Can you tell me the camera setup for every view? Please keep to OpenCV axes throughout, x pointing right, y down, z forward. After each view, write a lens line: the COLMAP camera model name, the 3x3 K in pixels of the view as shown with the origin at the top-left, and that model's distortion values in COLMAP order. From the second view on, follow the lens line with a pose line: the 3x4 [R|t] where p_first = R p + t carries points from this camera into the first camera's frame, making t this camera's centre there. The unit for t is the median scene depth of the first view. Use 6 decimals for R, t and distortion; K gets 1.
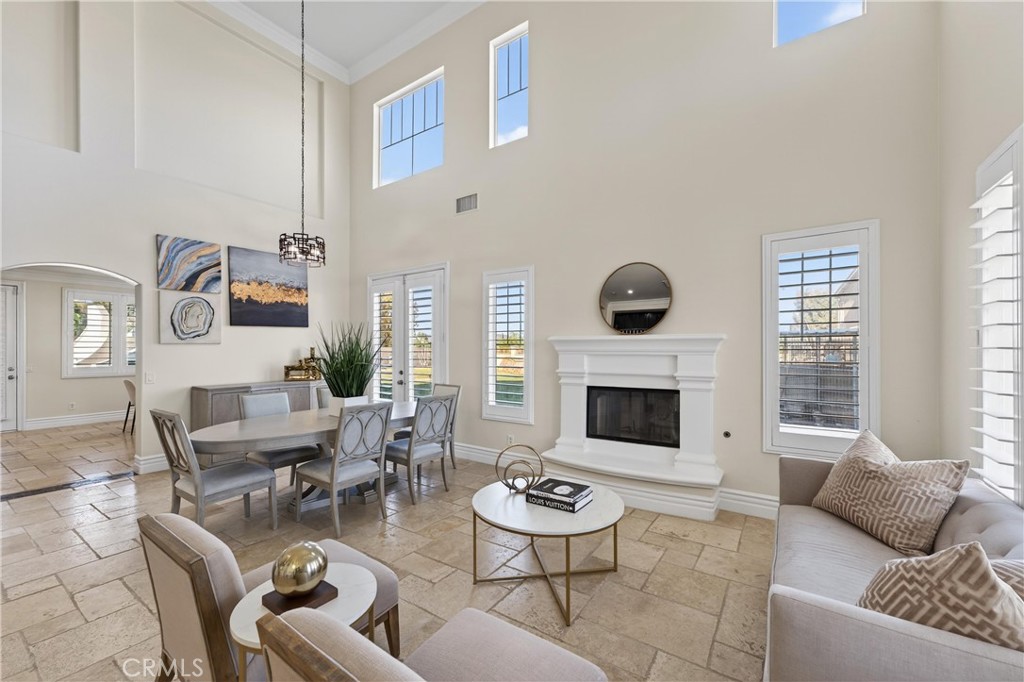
lens RADIAL K [[409.5, 0, 516.5], [0, 409.5, 347.9], [0, 0, 1]] dist [0.001868, 0.000540]
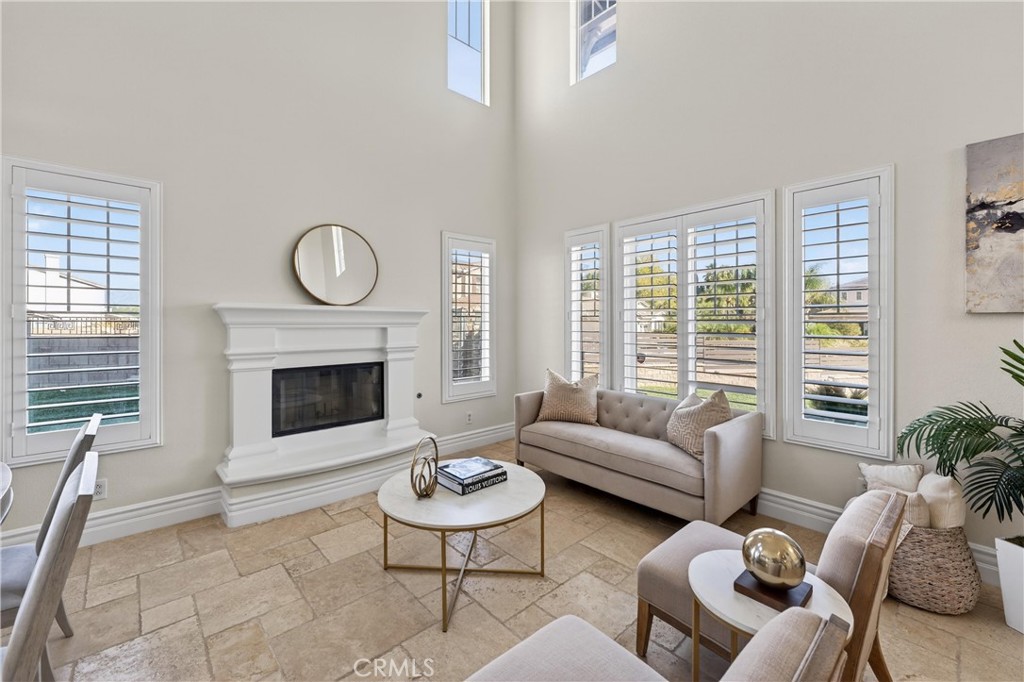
lens RADIAL K [[409.5, 0, 511.4], [0, 409.5, 320.0], [0, 0, 1]] dist [0.001868, 0.000540]
pose [[0.243619, 0.009715, 0.969822, -0.487887], [-0.005702, 0.999947, -0.008584, 0.006495], [-0.969854, -0.003439, 0.243661, 0.423721]]
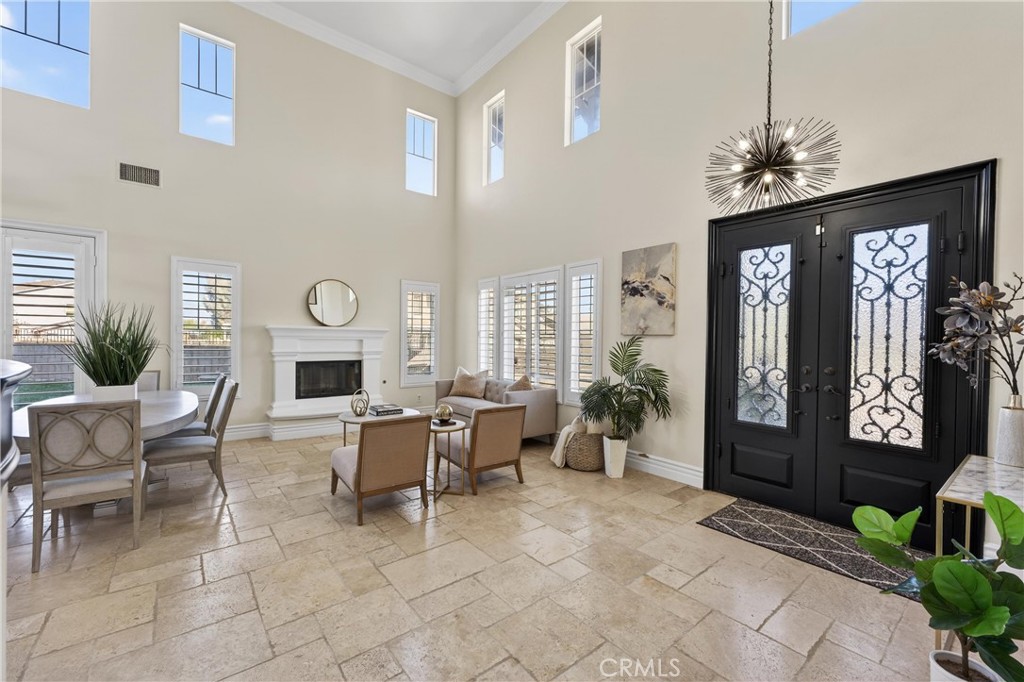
lens RADIAL K [[409.5, 0, 511.6], [0, 409.5, 341.1], [0, 0, 1]] dist [0.001868, 0.000540]
pose [[0.310869, 0.000911, 0.950452, -0.979183], [-0.017148, 0.999842, 0.004651, 0.005825], [-0.950298, -0.017745, 0.310836, -0.117972]]
